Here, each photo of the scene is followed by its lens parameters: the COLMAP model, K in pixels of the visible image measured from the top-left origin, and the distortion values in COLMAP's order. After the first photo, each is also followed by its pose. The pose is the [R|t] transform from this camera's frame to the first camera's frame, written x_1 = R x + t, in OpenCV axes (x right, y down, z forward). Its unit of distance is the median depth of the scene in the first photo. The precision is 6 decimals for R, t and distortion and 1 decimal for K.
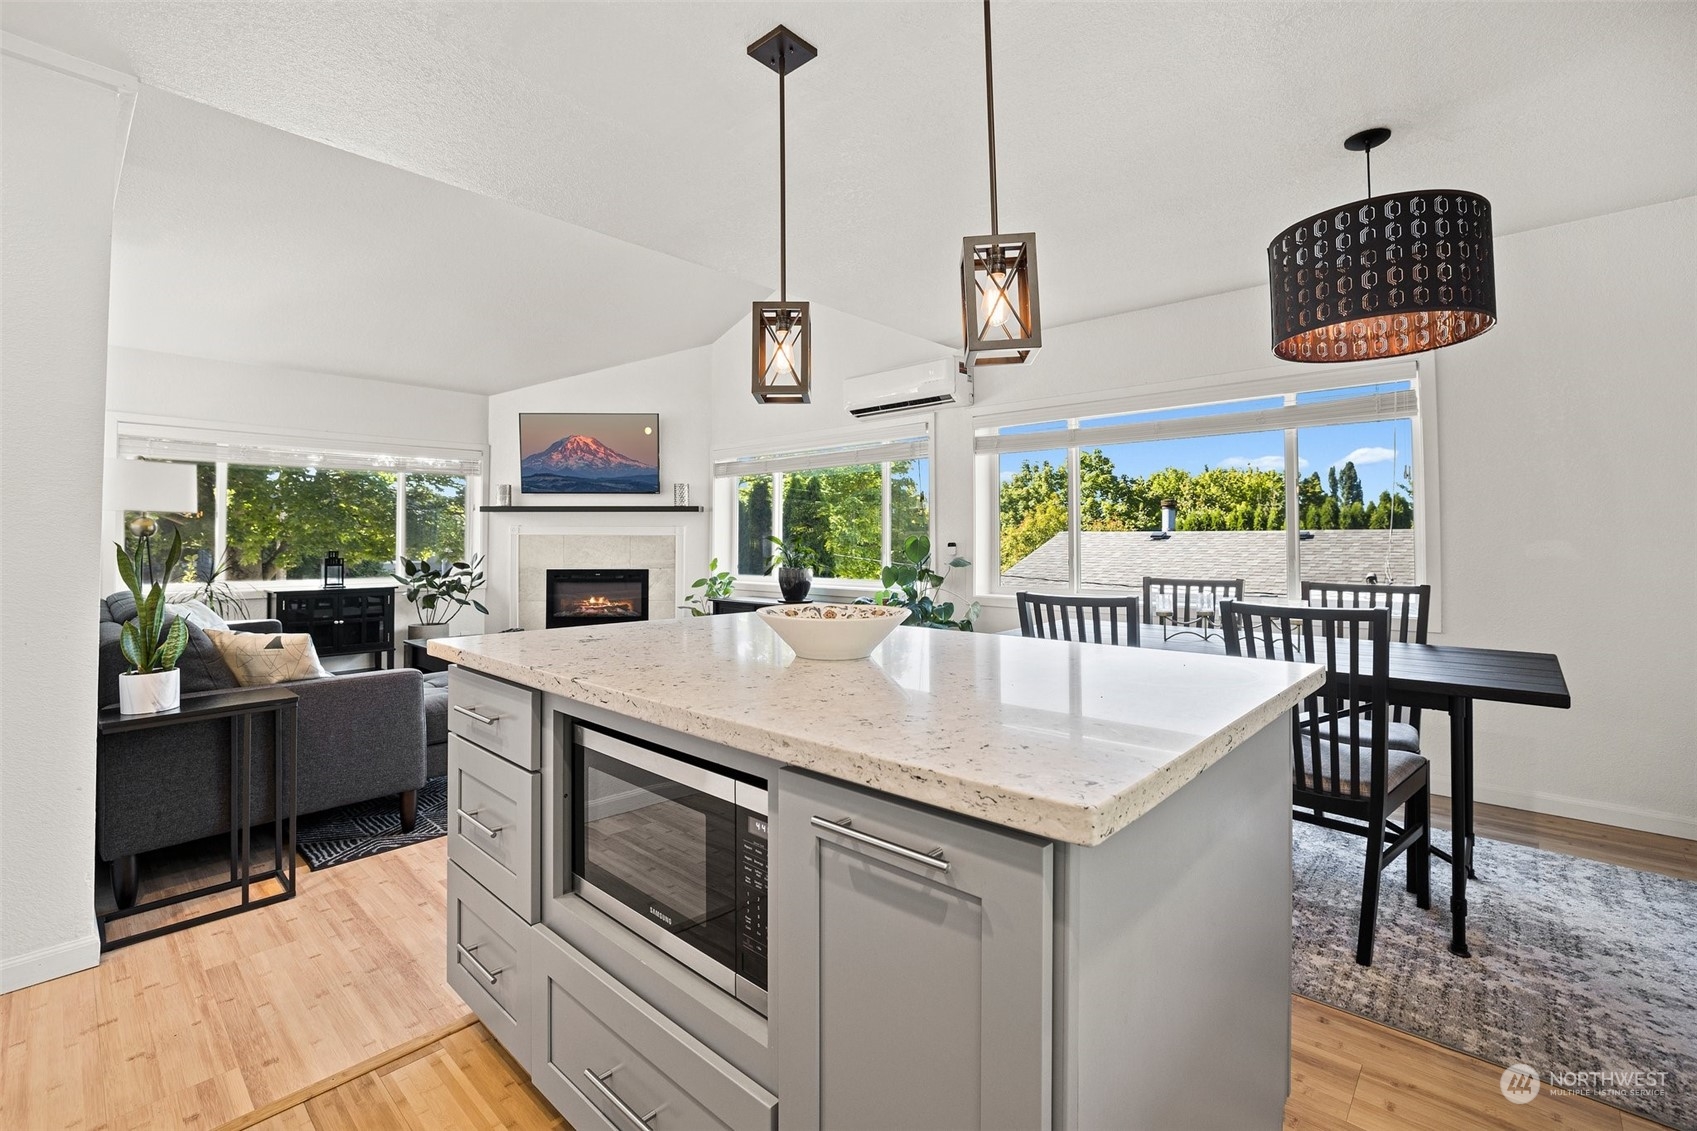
lens RADIAL K [[735.2, 0, 850.4], [0, 735.2, 521.2], [0, 0, 1]] dist [-0.035228, 0.007984]
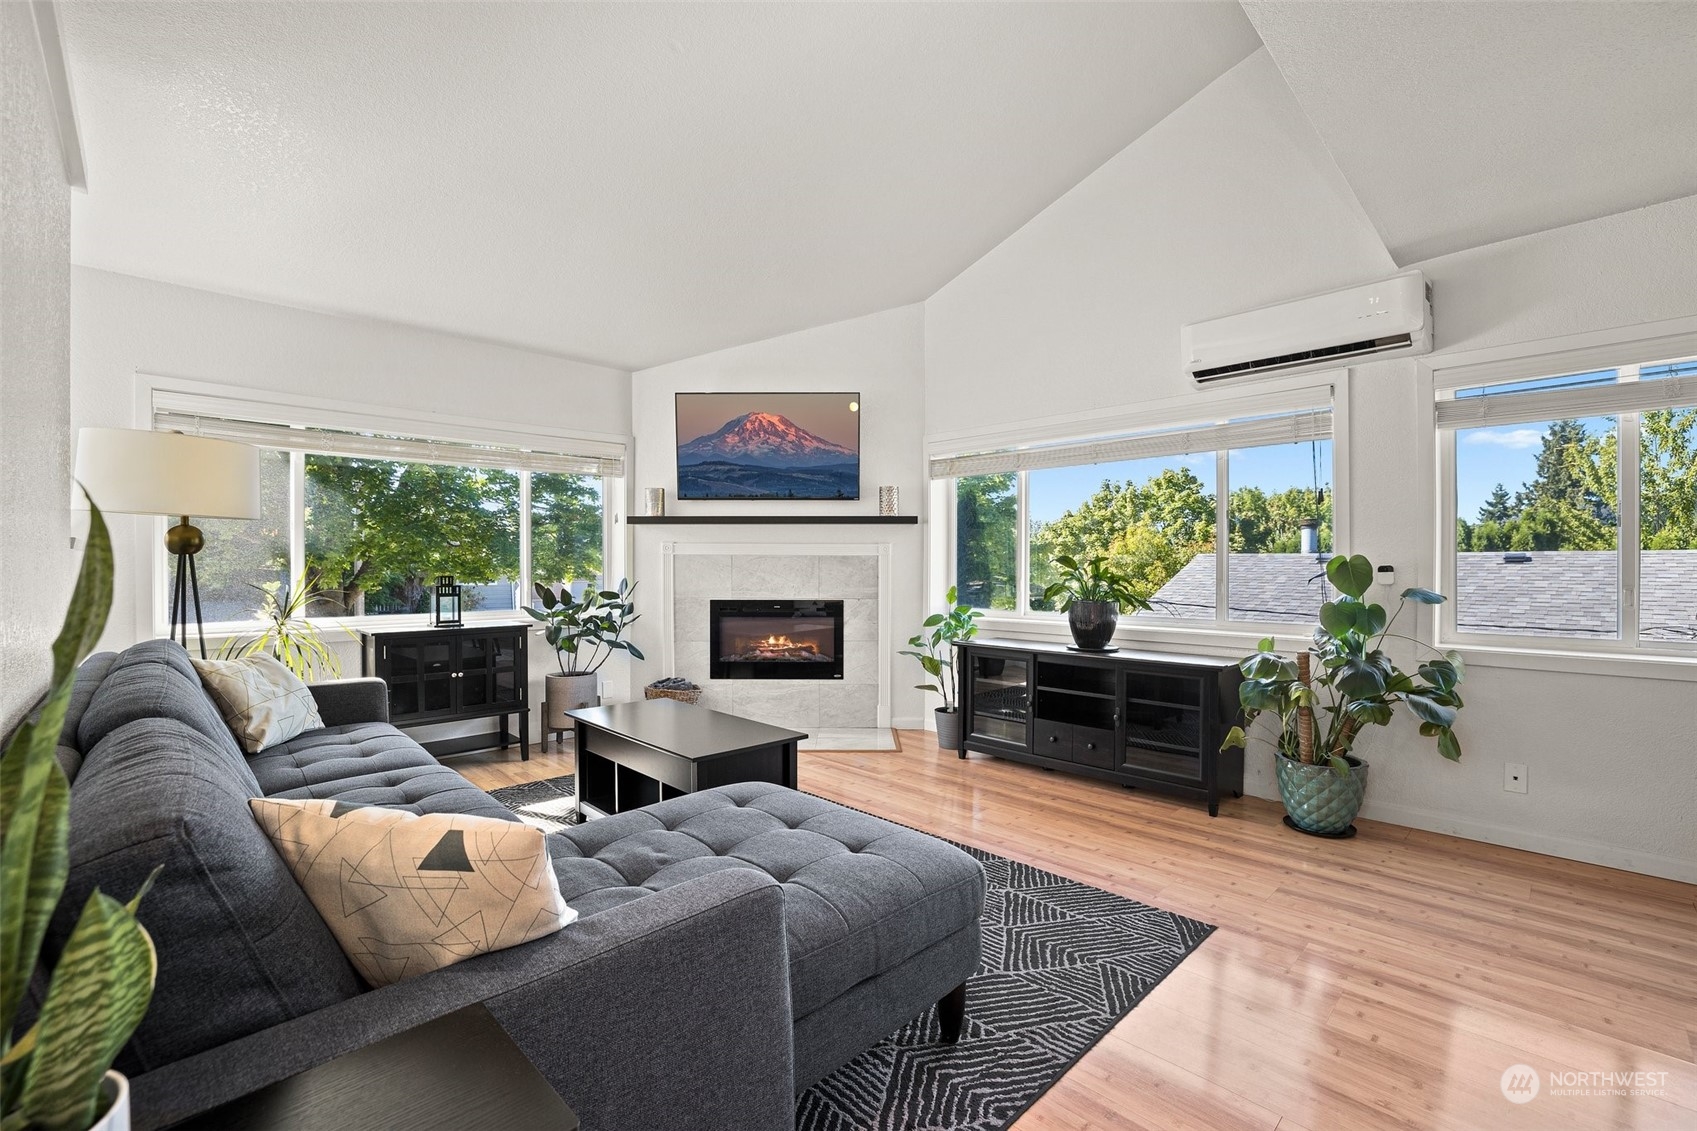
lens RADIAL K [[735.2, 0, 856.9], [0, 735.2, 557.2], [0, 0, 1]] dist [-0.035228, 0.007984]
pose [[0.998129, 0.002880, -0.061074, -0.218443], [-0.001789, 0.999838, 0.017904, 0.007837], [0.061116, -0.017762, 0.997973, 0.250597]]
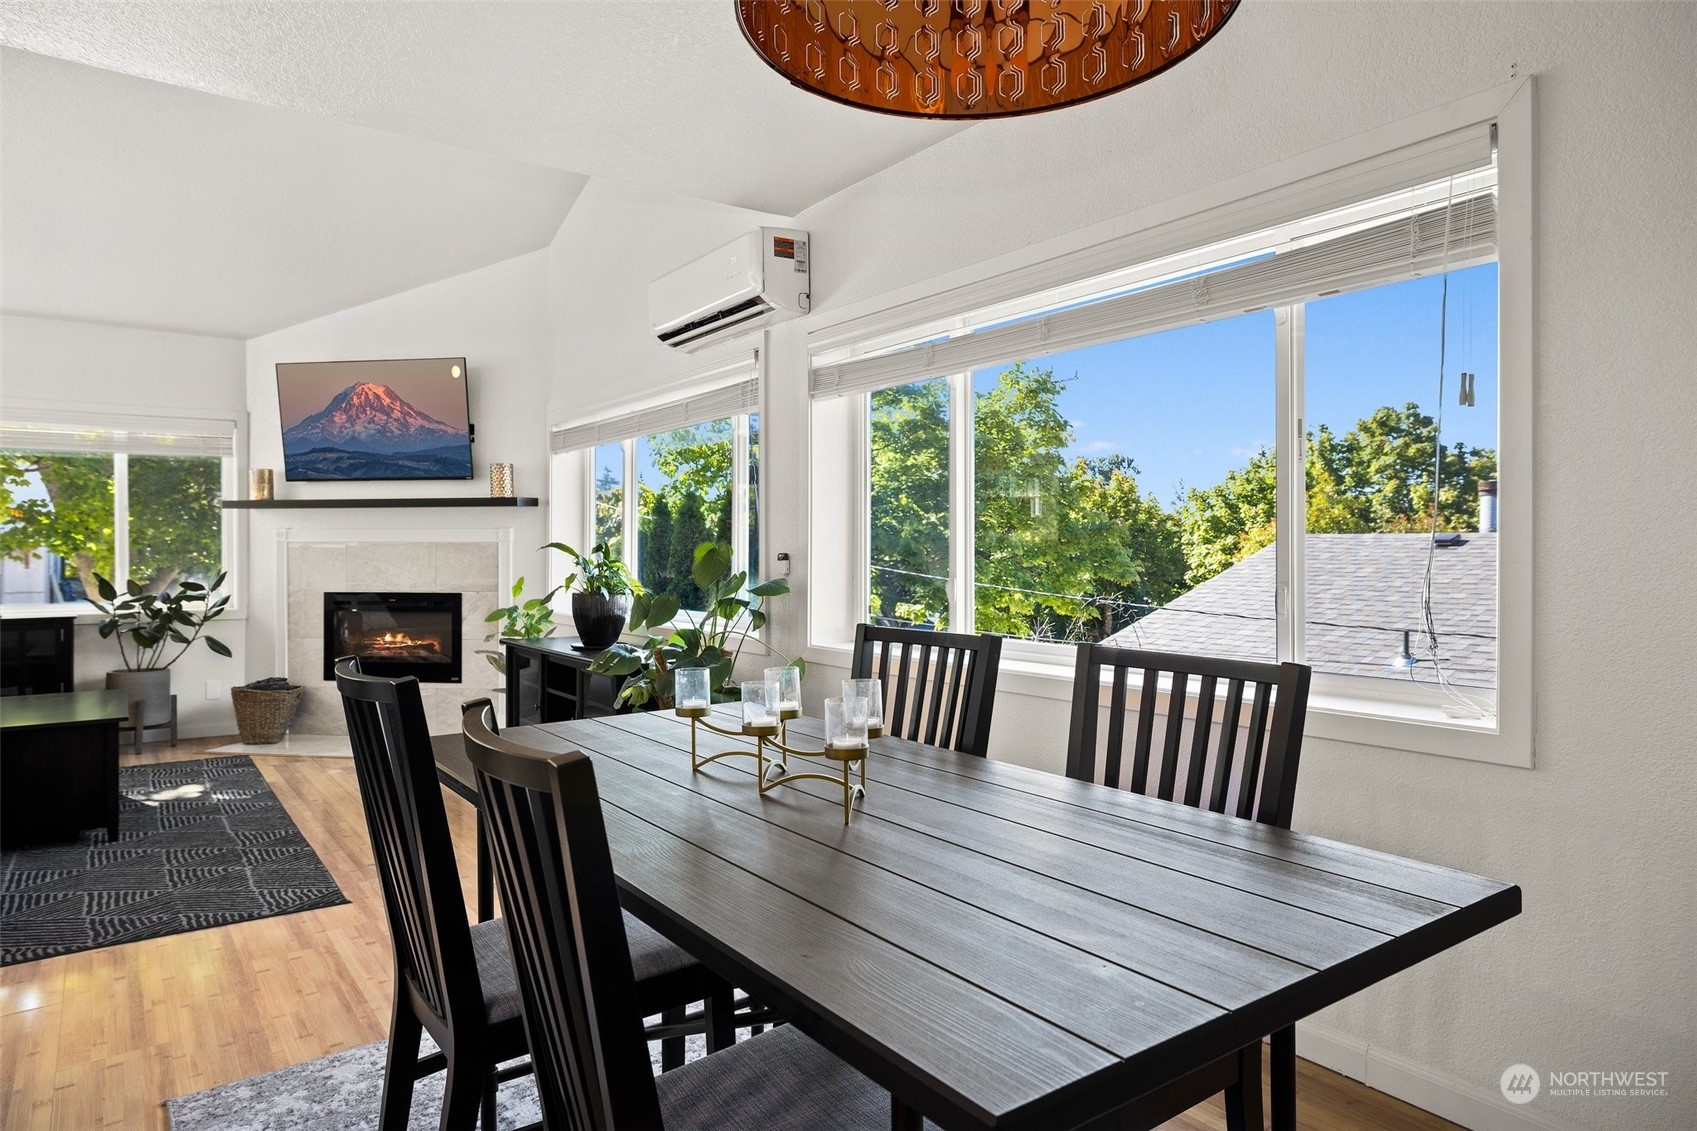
lens RADIAL K [[1030.5, 0, 847.7], [0, 1030.5, 556.5], [0, 0, 1]] dist [0.003892, -0.000082]
pose [[0.975994, 0.001446, -0.217794, 0.276522], [0.006079, 0.999407, 0.033881, 0.002719], [0.217714, -0.034391, 0.975407, 0.164402]]
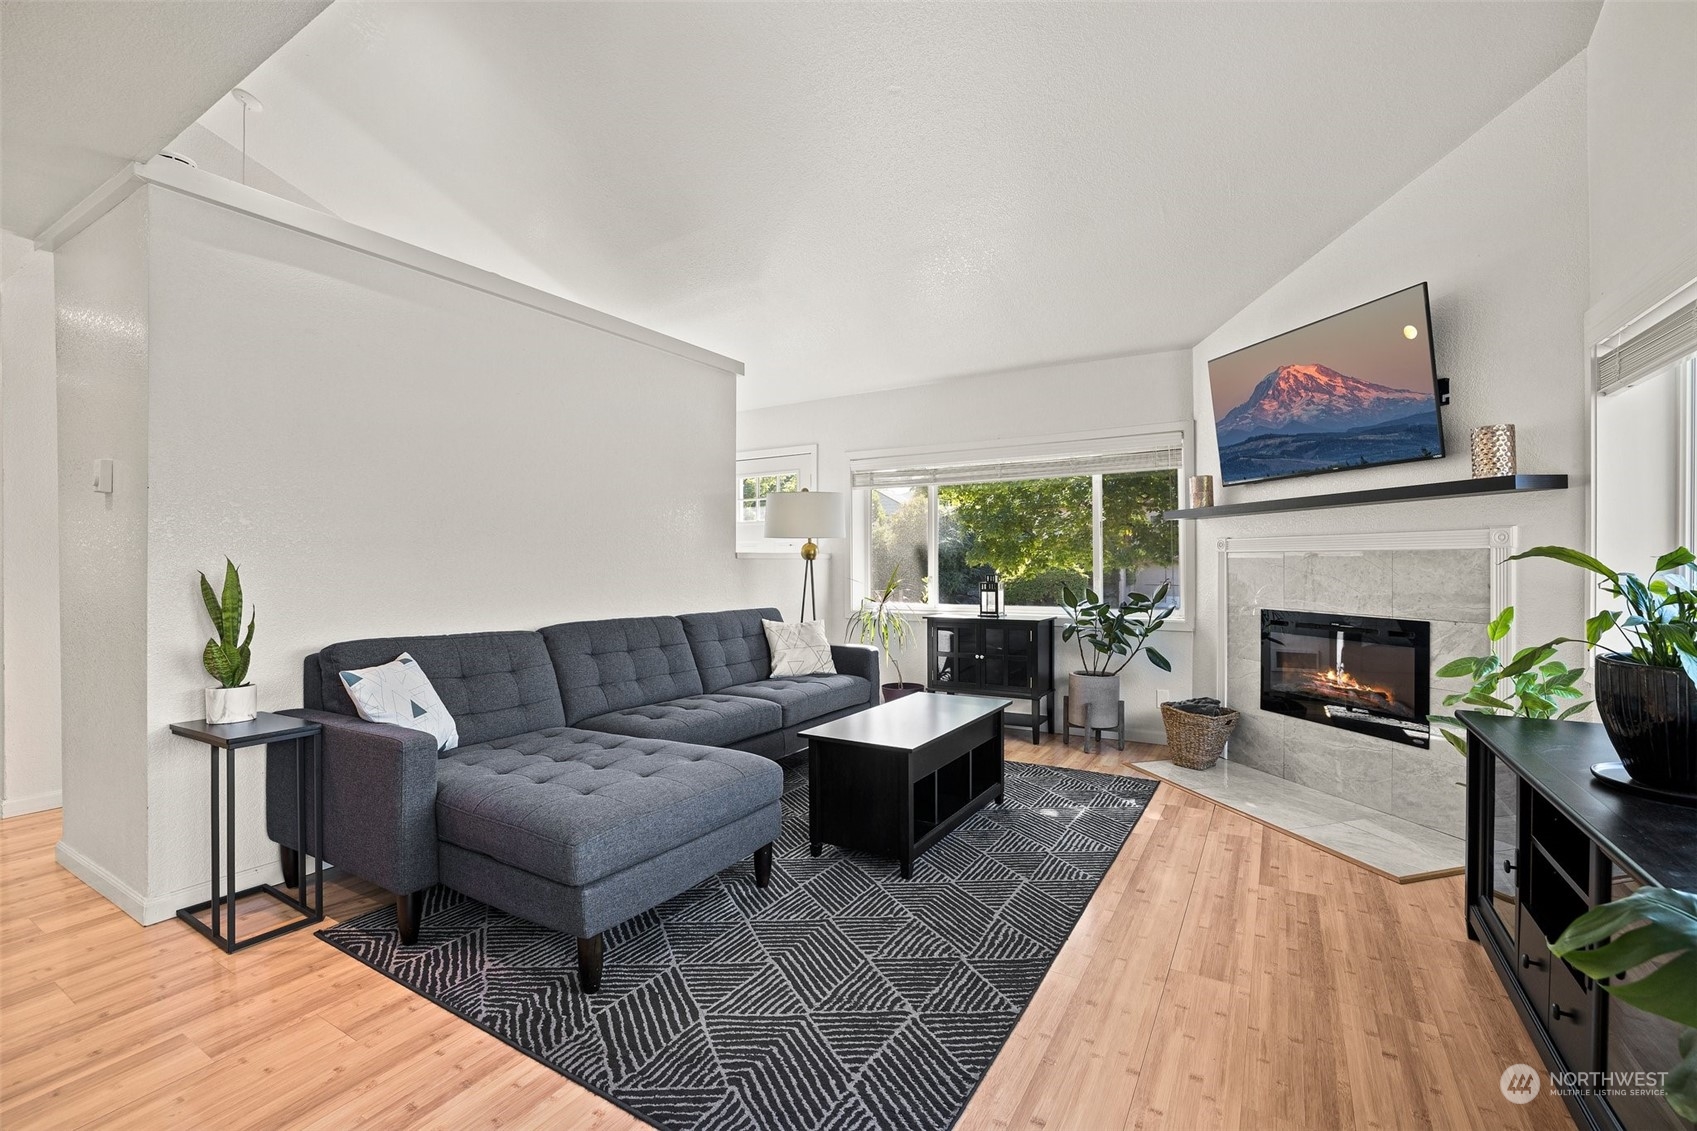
lens RADIAL K [[735.2, 0, 849.2], [0, 735.2, 557.5], [0, 0, 1]] dist [-0.035228, 0.007984]
pose [[0.189187, -0.004481, -0.981931, 0.106736], [0.032073, 0.999484, 0.001618, 0.011961], [0.981417, -0.031800, 0.189233, 0.559513]]
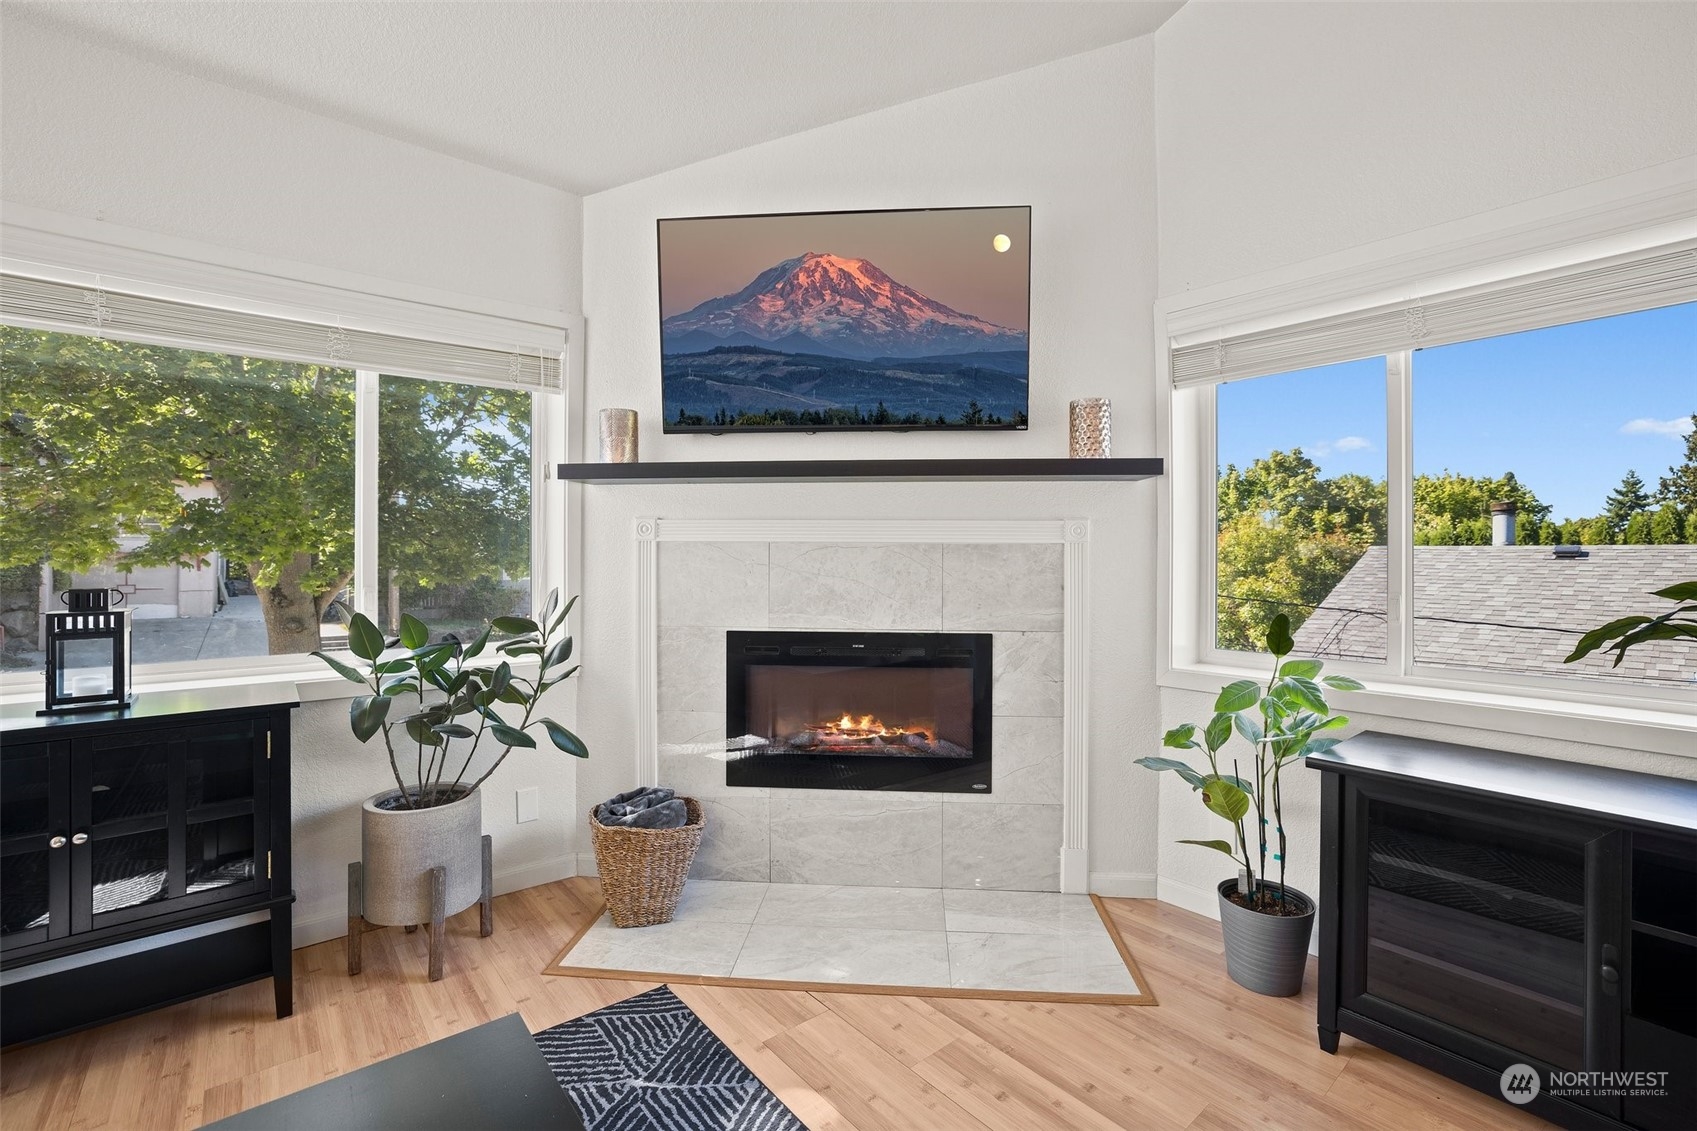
lens RADIAL K [[735.2, 0, 847.0], [0, 735.2, 565.3], [0, 0, 1]] dist [-0.035228, 0.007984]
pose [[0.987548, 0.005828, -0.157210, -0.293753], [0.000057, 0.999300, 0.037399, 0.016813], [0.157318, -0.036942, 0.986857, 0.630531]]
